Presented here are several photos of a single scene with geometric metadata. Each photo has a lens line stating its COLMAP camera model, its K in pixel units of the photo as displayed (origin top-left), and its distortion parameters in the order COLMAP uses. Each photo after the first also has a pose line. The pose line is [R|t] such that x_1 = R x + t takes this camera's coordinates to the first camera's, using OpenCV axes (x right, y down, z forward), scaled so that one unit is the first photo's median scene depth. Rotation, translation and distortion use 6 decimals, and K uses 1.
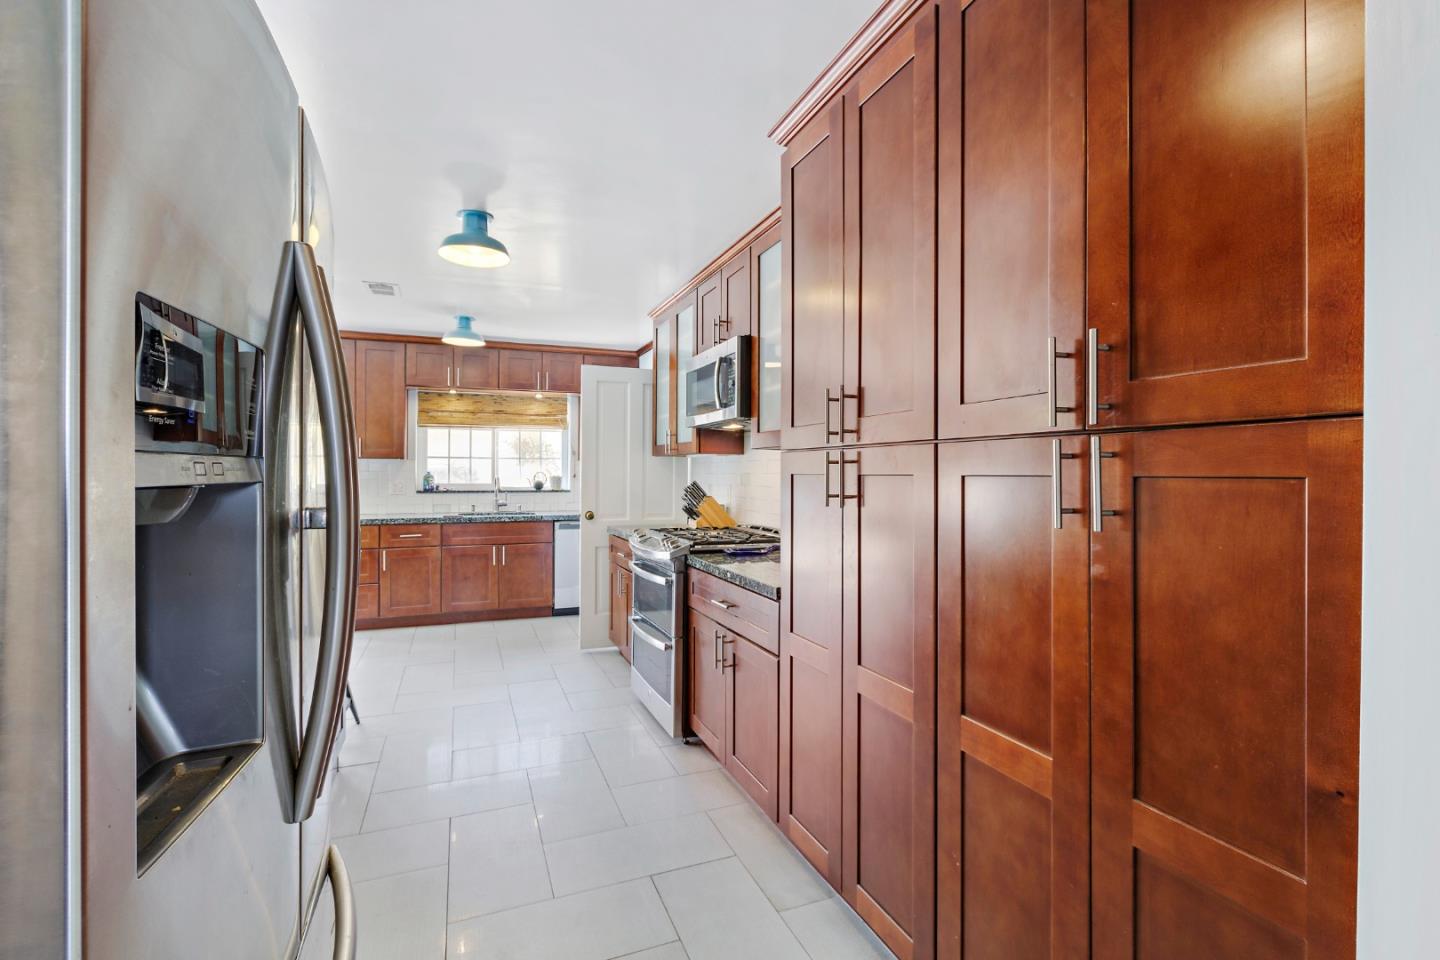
lens RADIAL K [[644.9, 0, 720.6], [0, 644.9, 476.6], [0, 0, 1]] dist [-0.008457, -0.000208]
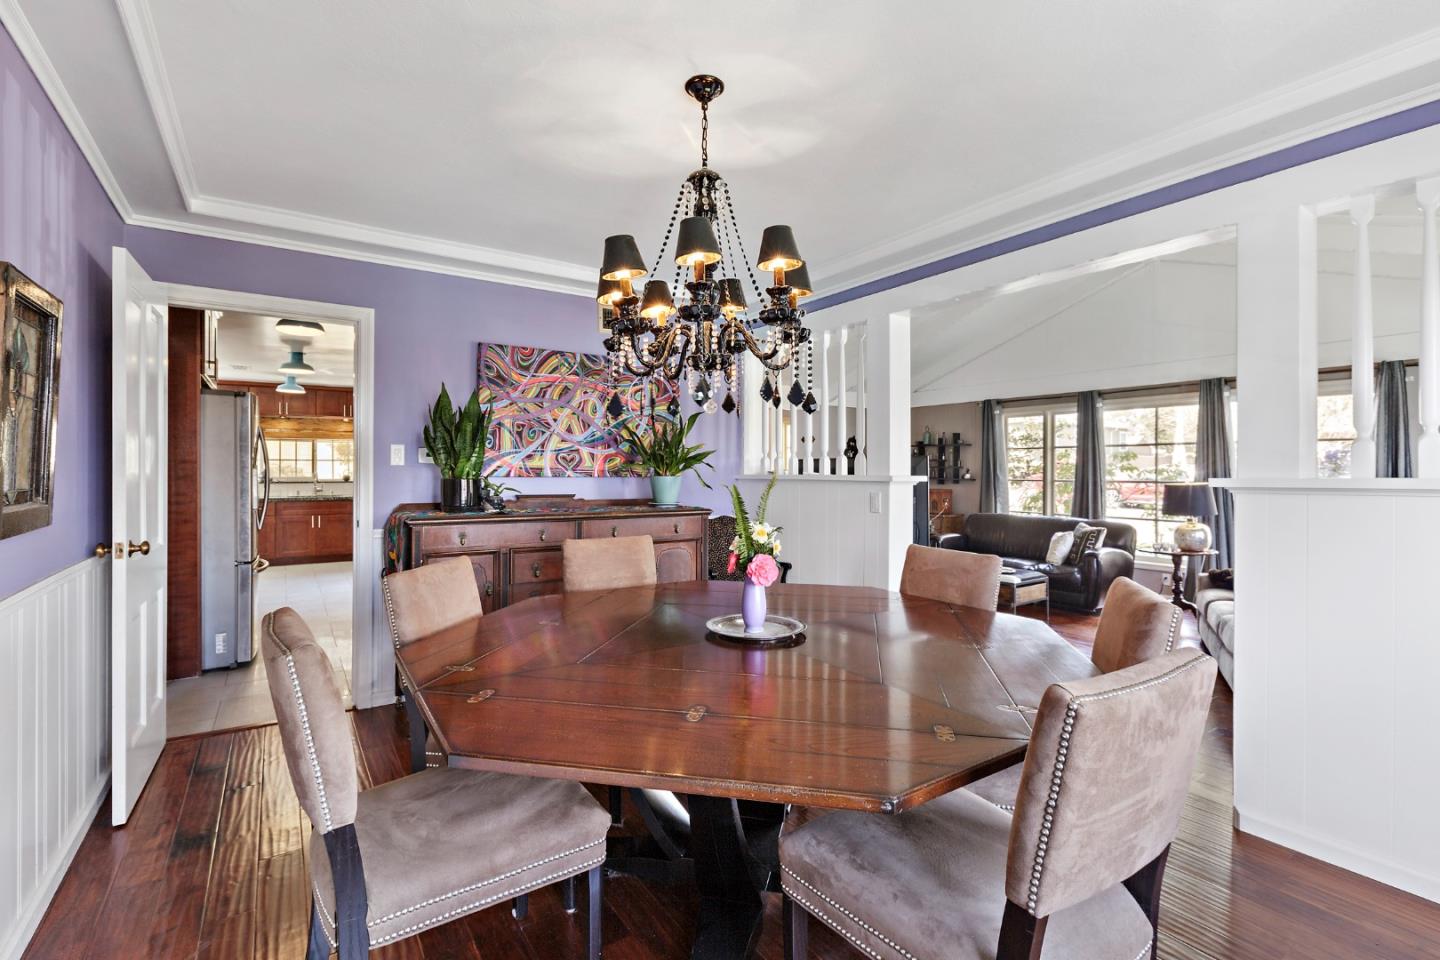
lens RADIAL K [[644.9, 0, 732.0], [0, 644.9, 476.6], [0, 0, 1]] dist [-0.008457, -0.000208]
pose [[0.974991, -0.001797, 0.222239, 0.300929], [-0.000052, 0.999965, 0.008311, -0.003044], [-0.222246, -0.008115, 0.974957, -0.765411]]
